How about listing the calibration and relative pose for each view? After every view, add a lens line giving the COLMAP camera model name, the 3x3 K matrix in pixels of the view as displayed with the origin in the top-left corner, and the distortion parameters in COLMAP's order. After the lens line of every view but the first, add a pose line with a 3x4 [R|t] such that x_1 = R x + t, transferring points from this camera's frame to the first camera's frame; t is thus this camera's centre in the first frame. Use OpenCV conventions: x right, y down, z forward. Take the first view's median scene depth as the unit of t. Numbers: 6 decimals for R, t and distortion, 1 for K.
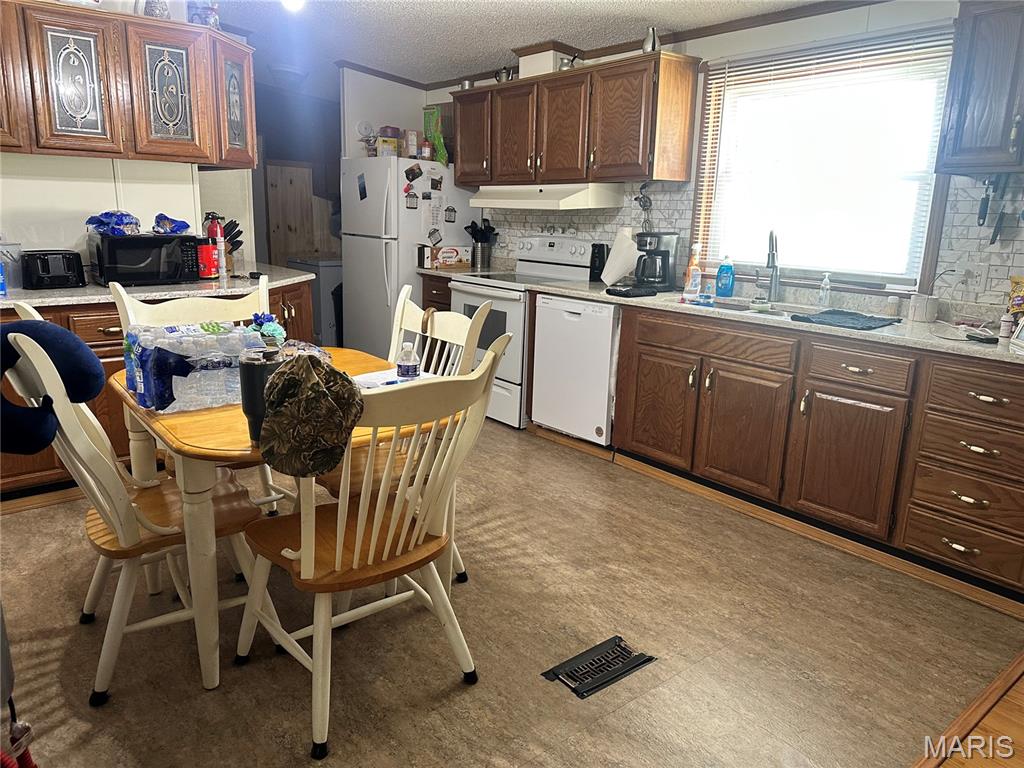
lens RADIAL K [[693.9, 0, 512.0], [0, 693.9, 384.0], [0, 0, 1]] dist [0.004449, -0.101835]
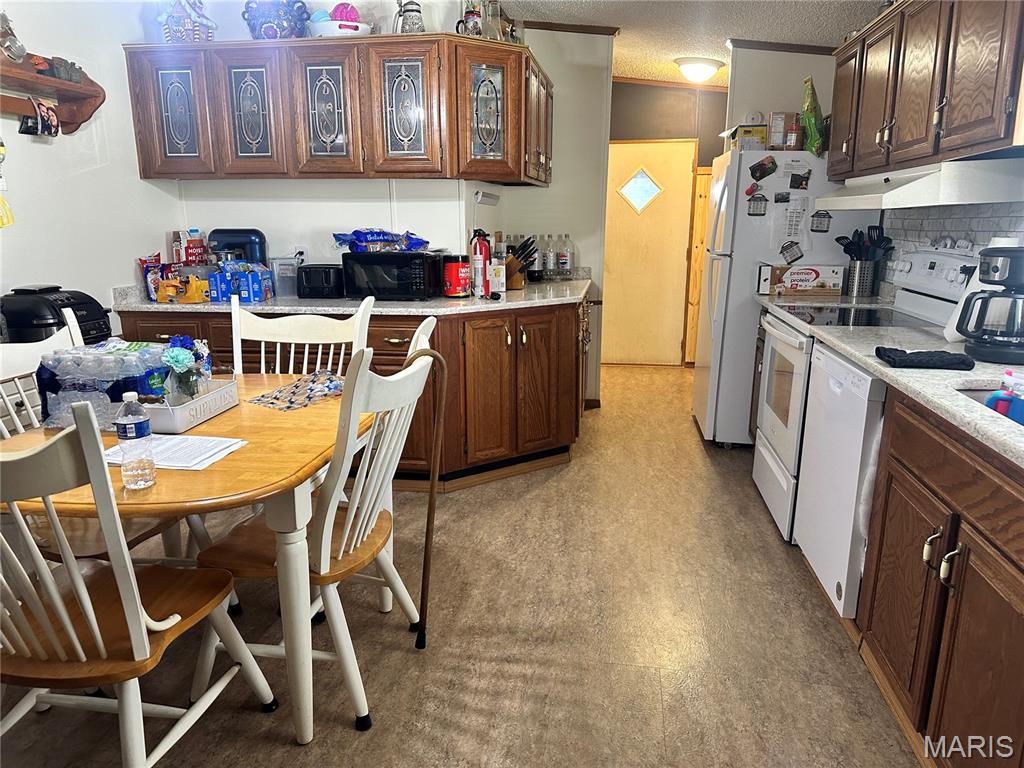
lens RADIAL K [[693.9, 0, 512.0], [0, 693.9, 384.0], [0, 0, 1]] dist [0.004449, -0.101835]
pose [[0.661791, 0.133265, -0.737748, 0.300367], [-0.148905, 0.987833, 0.044866, -0.073555], [0.734751, 0.080163, 0.673583, 0.350077]]
